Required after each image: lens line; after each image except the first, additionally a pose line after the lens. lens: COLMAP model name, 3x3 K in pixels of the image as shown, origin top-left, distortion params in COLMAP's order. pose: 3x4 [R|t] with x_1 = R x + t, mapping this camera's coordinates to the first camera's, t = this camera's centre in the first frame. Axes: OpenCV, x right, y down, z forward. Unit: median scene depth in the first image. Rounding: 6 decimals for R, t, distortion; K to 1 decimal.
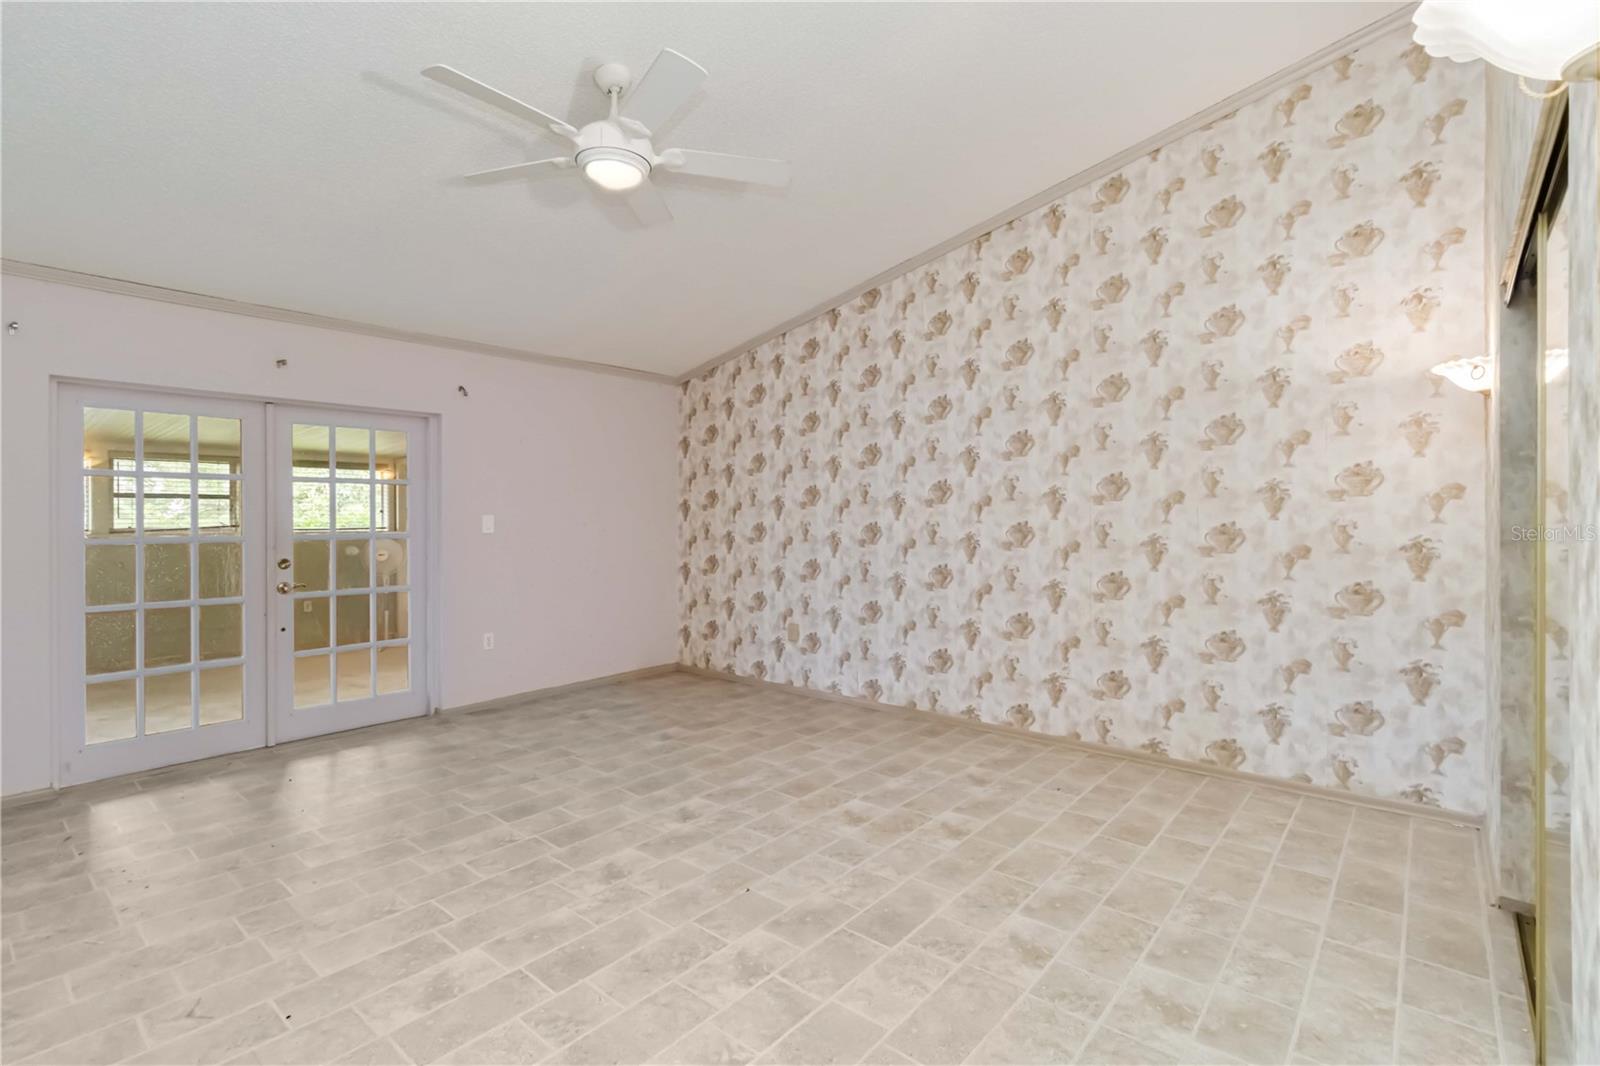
lens RADIAL K [[738.9, 0, 804.1], [0, 738.9, 528.0], [0, 0, 1]] dist [0.000909, 0.000340]
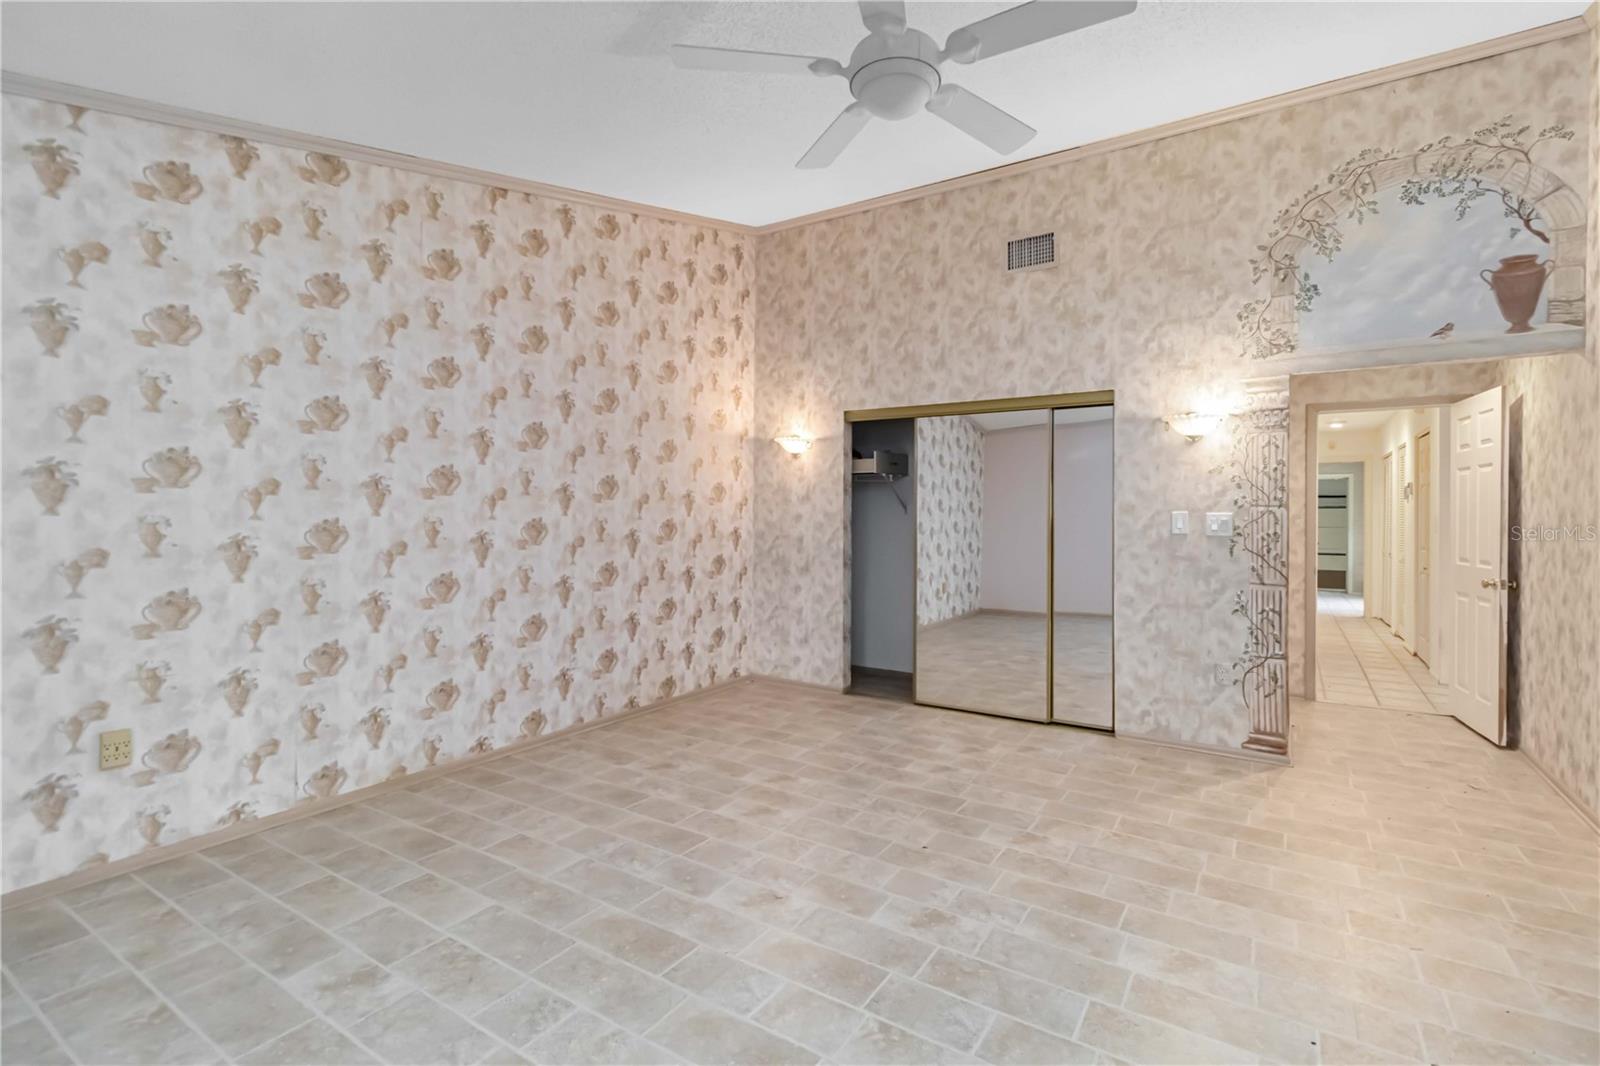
lens RADIAL K [[741.3, 0, 800.5], [0, 741.3, 520.3], [0, 0, 1]] dist [0.000073, 0.000929]
pose [[-0.124464, -0.004508, 0.992214, -0.778054], [0.006147, 0.999967, 0.005314, -0.009330], [-0.992205, 0.006761, -0.124432, 0.882967]]
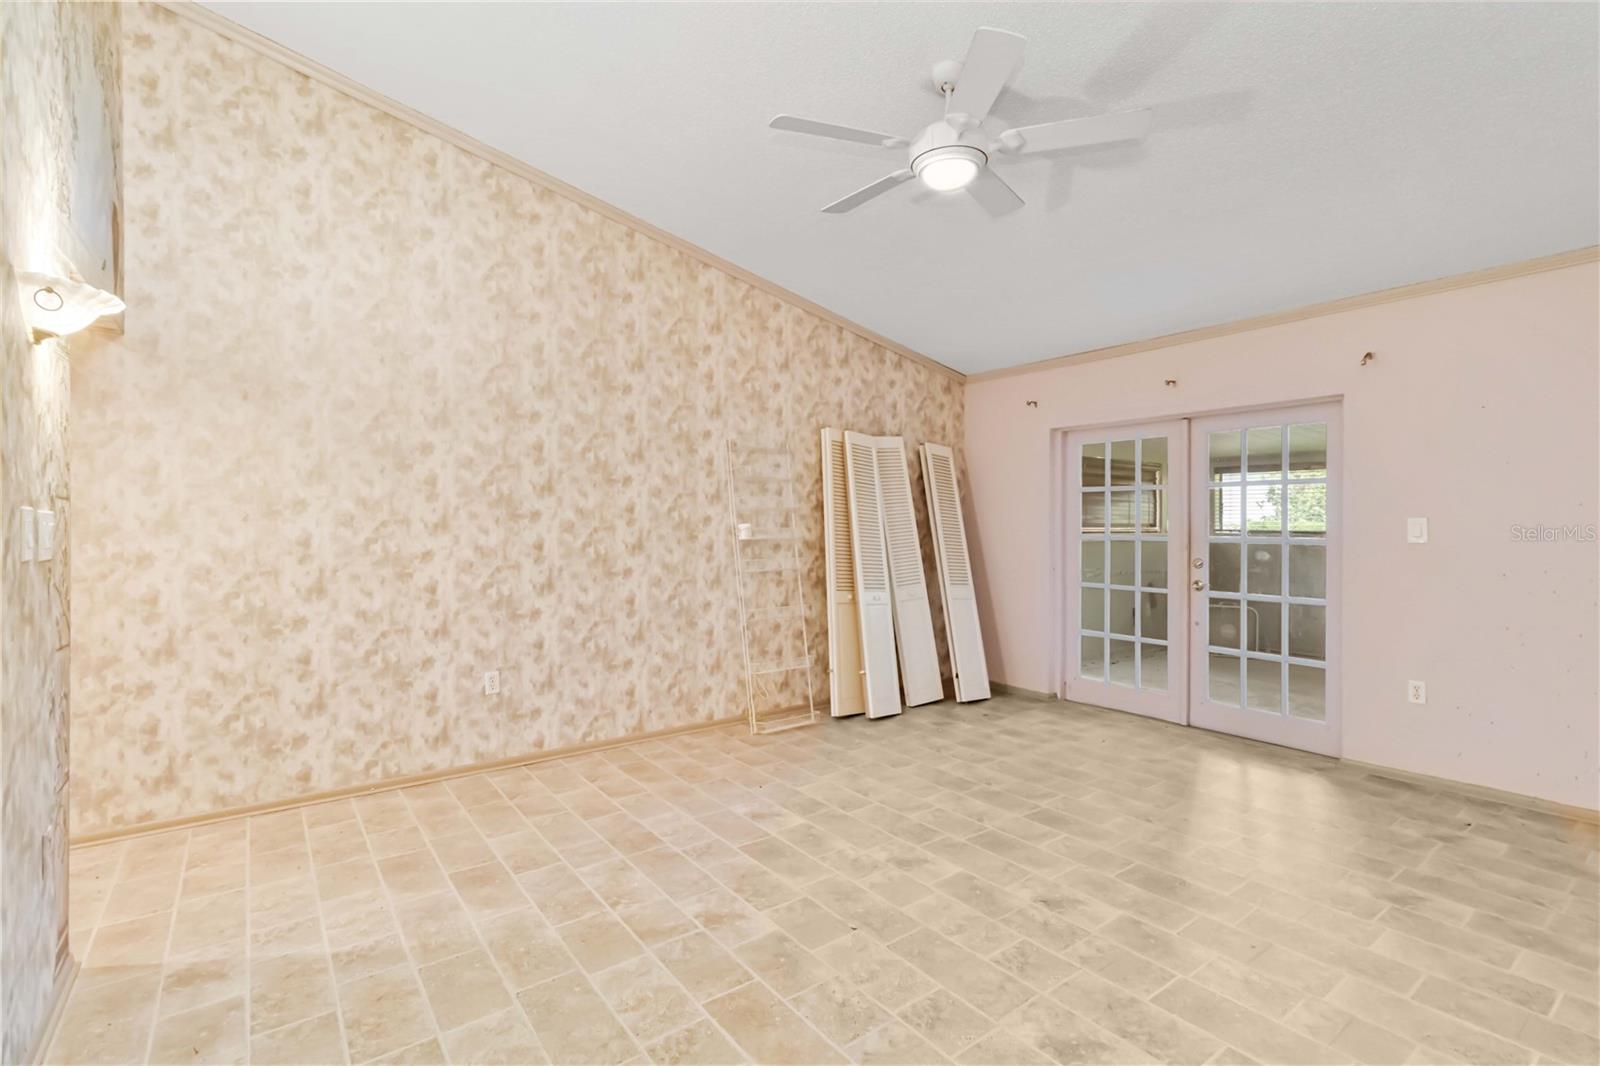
lens RADIAL K [[741.3, 0, 800.5], [0, 741.3, 520.3], [0, 0, 1]] dist [0.000073, 0.000929]
pose [[-0.227874, -0.000531, -0.973691, 0.556046], [-0.013548, 0.999905, 0.002625, -0.011591], [0.973596, 0.013790, -0.227859, 0.758670]]
